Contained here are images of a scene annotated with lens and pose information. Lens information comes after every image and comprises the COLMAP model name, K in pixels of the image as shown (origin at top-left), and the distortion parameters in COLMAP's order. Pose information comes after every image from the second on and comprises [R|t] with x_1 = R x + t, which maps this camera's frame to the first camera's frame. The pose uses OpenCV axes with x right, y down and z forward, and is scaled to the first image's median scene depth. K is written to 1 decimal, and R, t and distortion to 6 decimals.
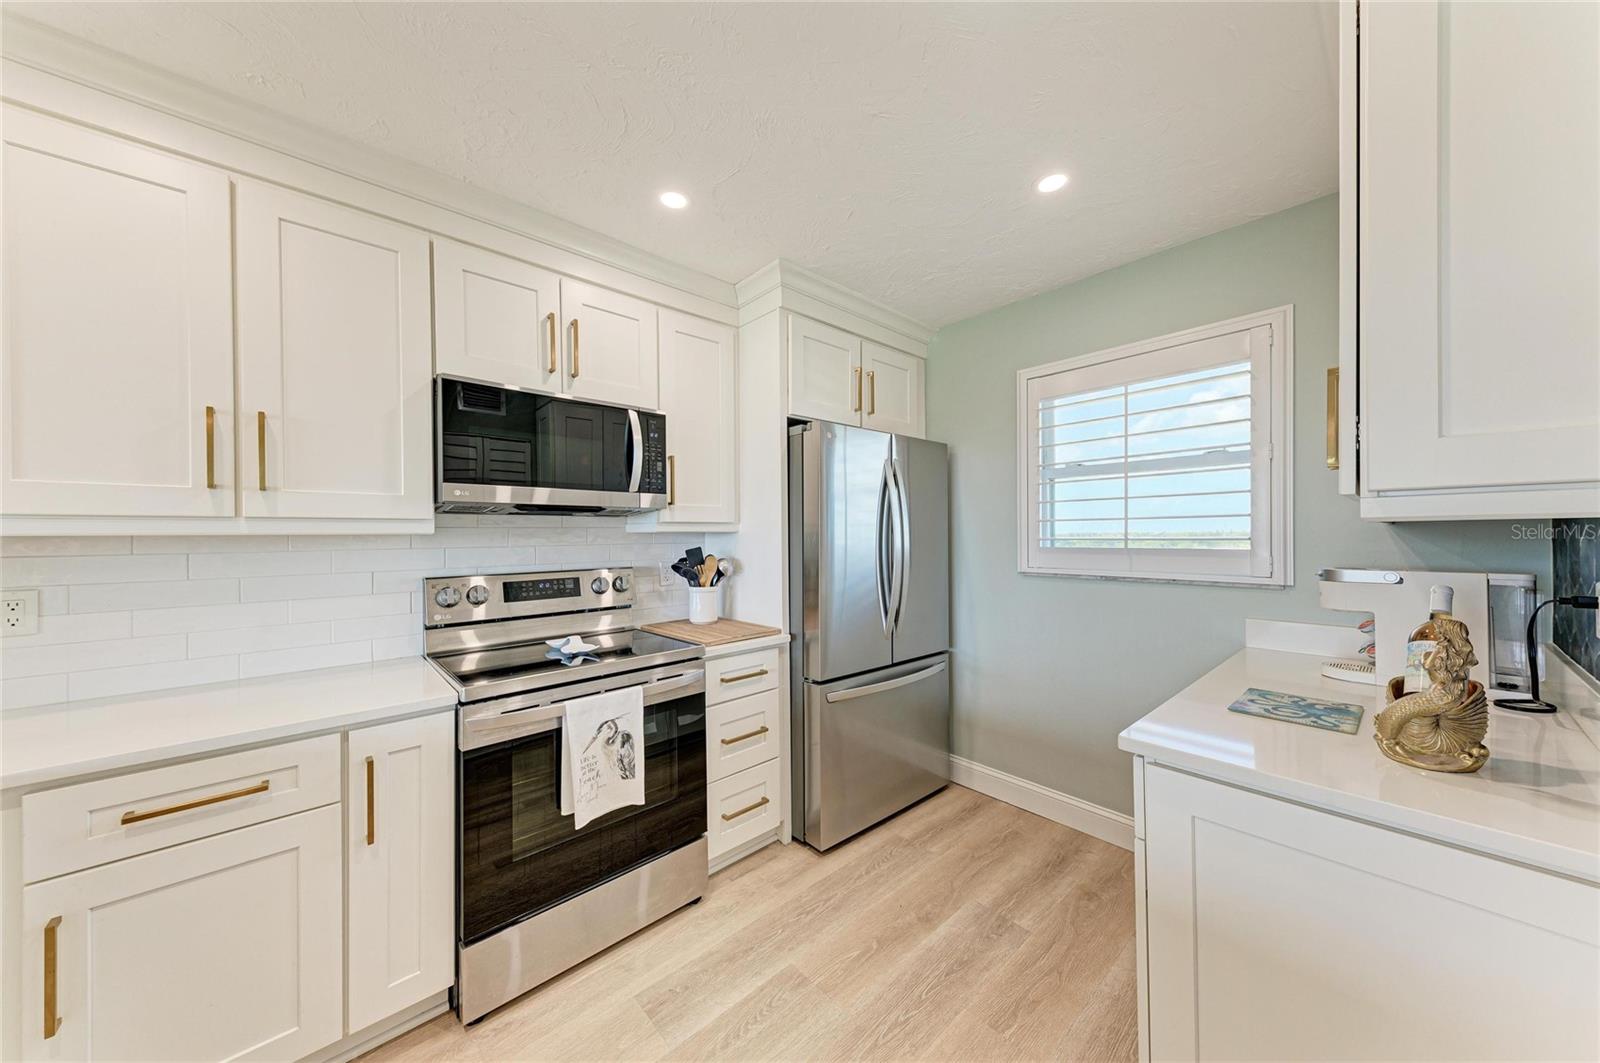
lens RADIAL K [[539.1, 0, 792.6], [0, 539.1, 533.7], [0, 0, 1]] dist [0.000864, 0.000116]
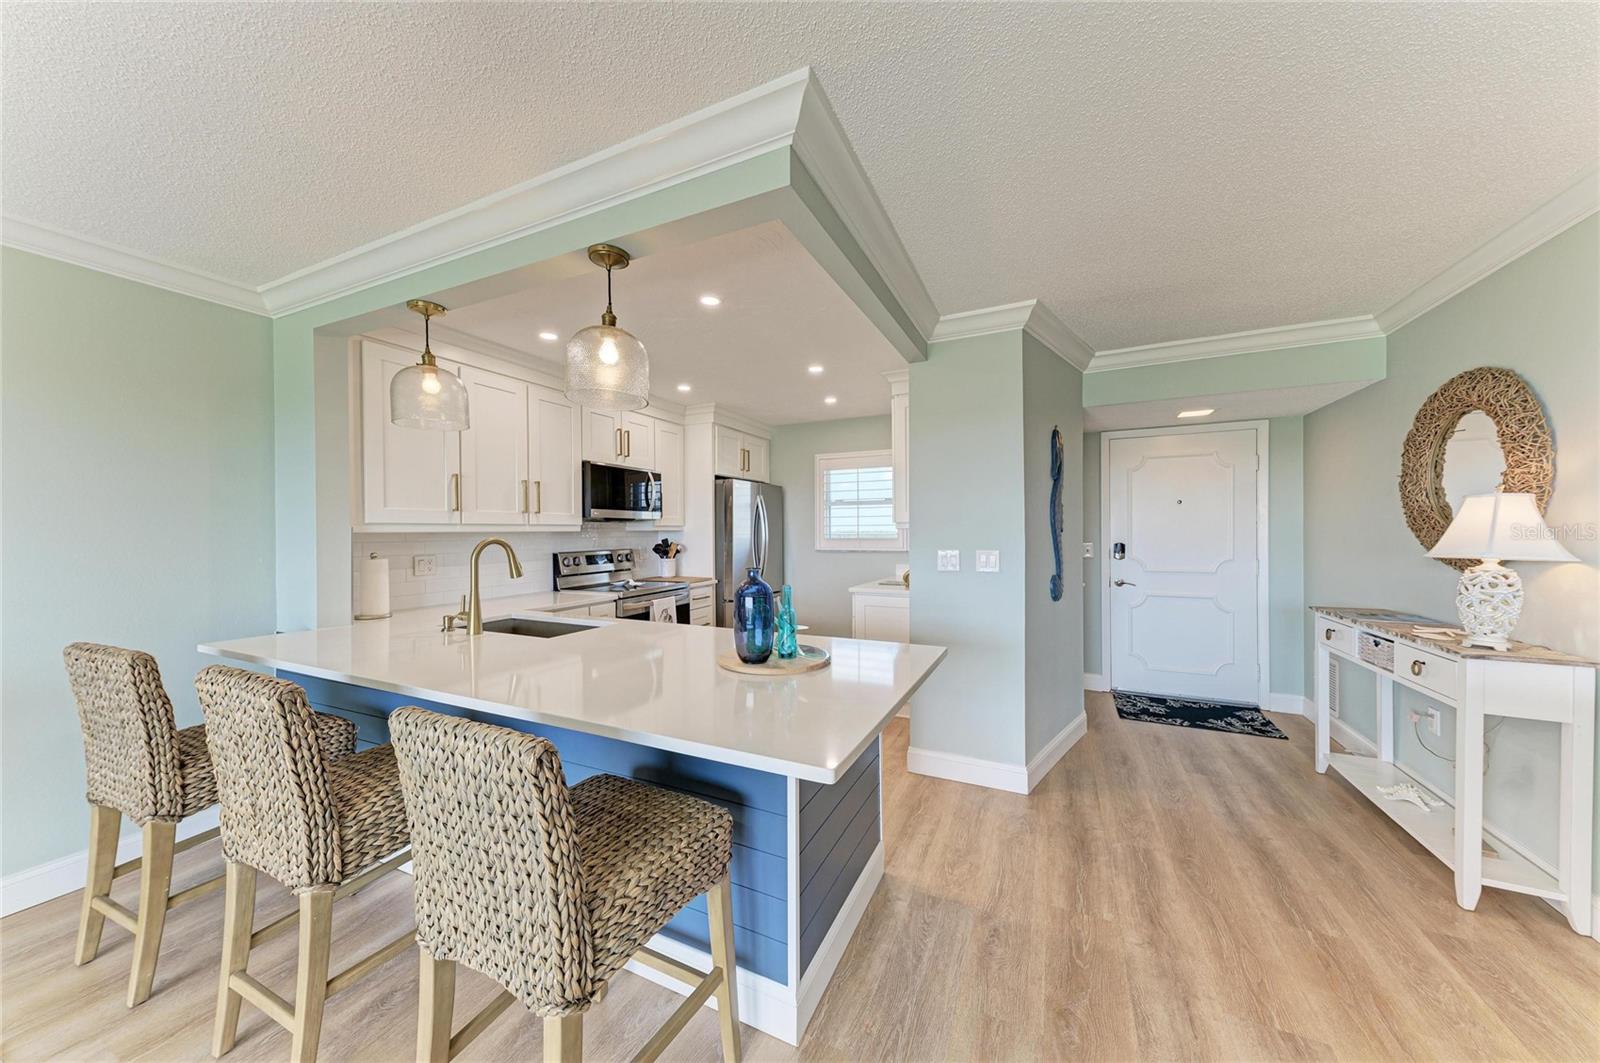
lens RADIAL K [[539.1, 0, 792.6], [0, 539.1, 533.7], [0, 0, 1]] dist [0.000864, 0.000116]
pose [[0.925275, -0.004375, 0.379272, -0.520227], [0.003792, 0.999990, 0.002284, 0.006114], [-0.379278, -0.000675, 0.925282, -1.027337]]
